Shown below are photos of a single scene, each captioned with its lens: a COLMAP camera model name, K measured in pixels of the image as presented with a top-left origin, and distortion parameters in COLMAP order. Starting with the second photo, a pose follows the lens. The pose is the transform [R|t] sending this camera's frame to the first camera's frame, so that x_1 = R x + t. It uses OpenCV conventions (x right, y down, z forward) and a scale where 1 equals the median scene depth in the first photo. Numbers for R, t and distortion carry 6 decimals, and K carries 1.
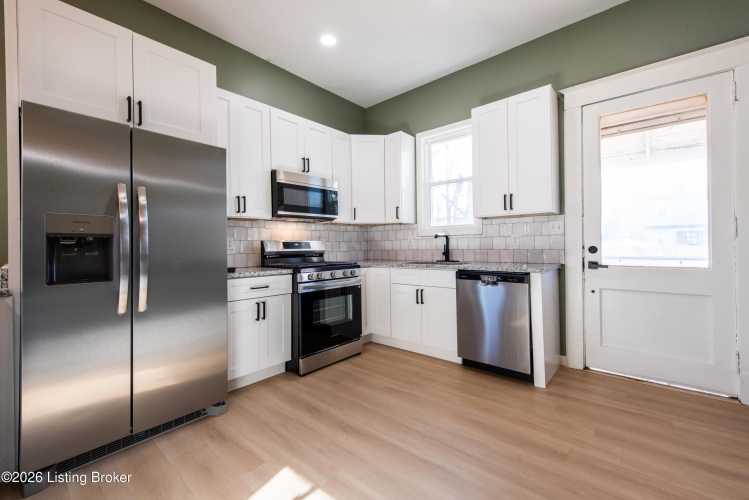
lens RADIAL K [[316.0, 0, 366.6], [0, 316.0, 244.1], [0, 0, 1]] dist [0.010344, -0.000272]
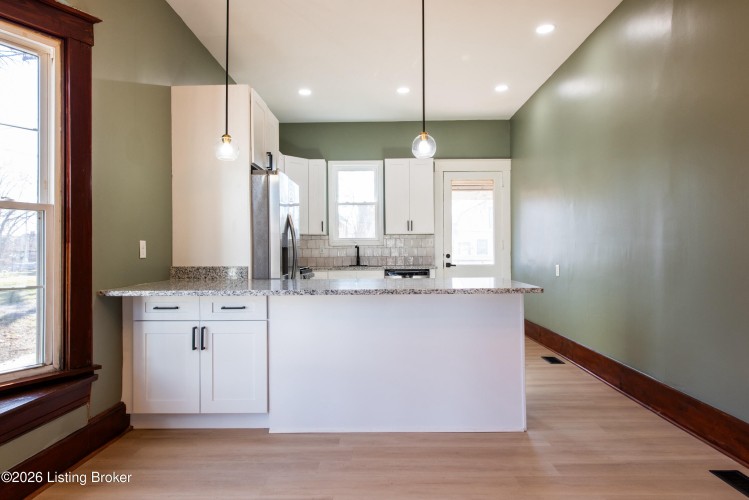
lens RADIAL K [[467.1, 0, 376.2], [0, 467.1, 248.9], [0, 0, 1]] dist [0.017043, -0.002672]
pose [[0.759998, 0.005837, 0.649900, -1.094332], [-0.003700, 0.999982, -0.004654, -0.006895], [-0.649915, 0.001132, 0.760006, -0.594112]]
